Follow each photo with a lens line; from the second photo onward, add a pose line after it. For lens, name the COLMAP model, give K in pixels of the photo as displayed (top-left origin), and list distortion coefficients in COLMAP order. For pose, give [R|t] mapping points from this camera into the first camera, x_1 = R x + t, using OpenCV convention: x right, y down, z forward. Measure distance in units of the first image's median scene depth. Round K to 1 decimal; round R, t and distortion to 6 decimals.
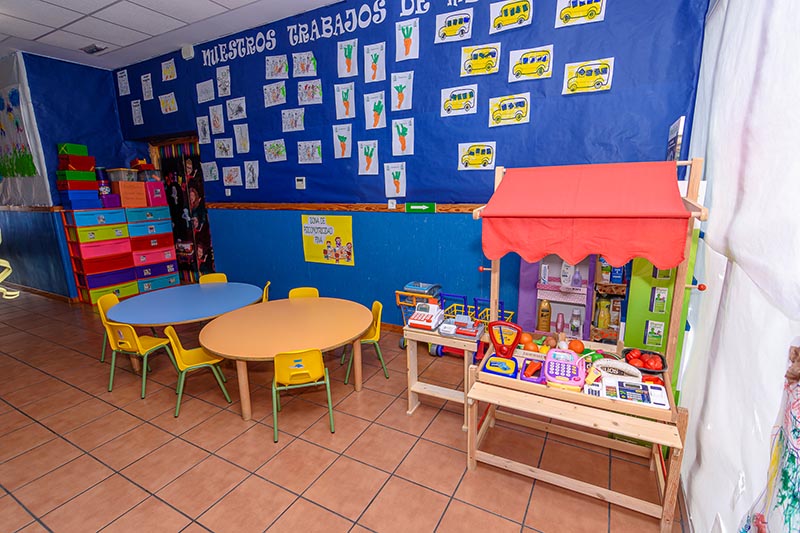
lens RADIAL K [[387.8, 0, 397.5], [0, 387.8, 267.8], [0, 0, 1]] dist [0.004289, 0.000268]
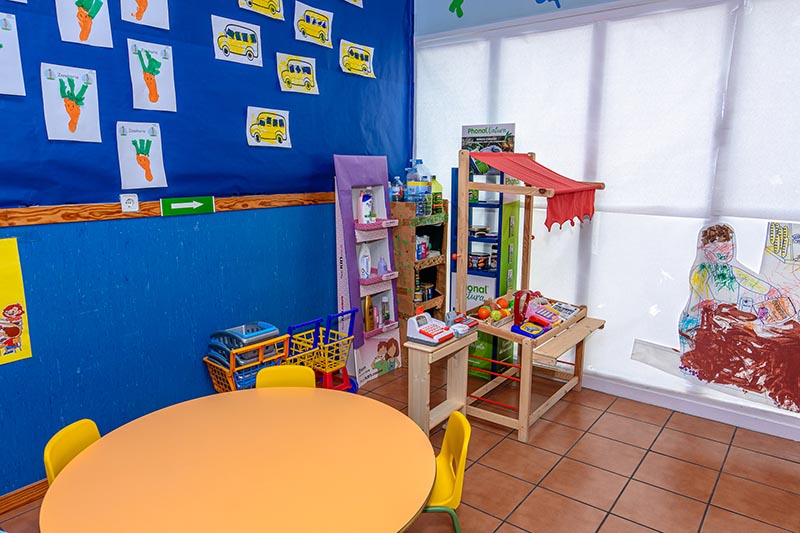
lens RADIAL K [[545.1, 0, 399.4], [0, 545.1, 268.6], [0, 0, 1]] dist [0.004837, -0.000385]
pose [[0.150861, -0.159701, 0.975570, -0.732268], [0.205157, 0.970436, 0.127136, -0.108641], [-0.967032, 0.180966, 0.179165, 0.600370]]
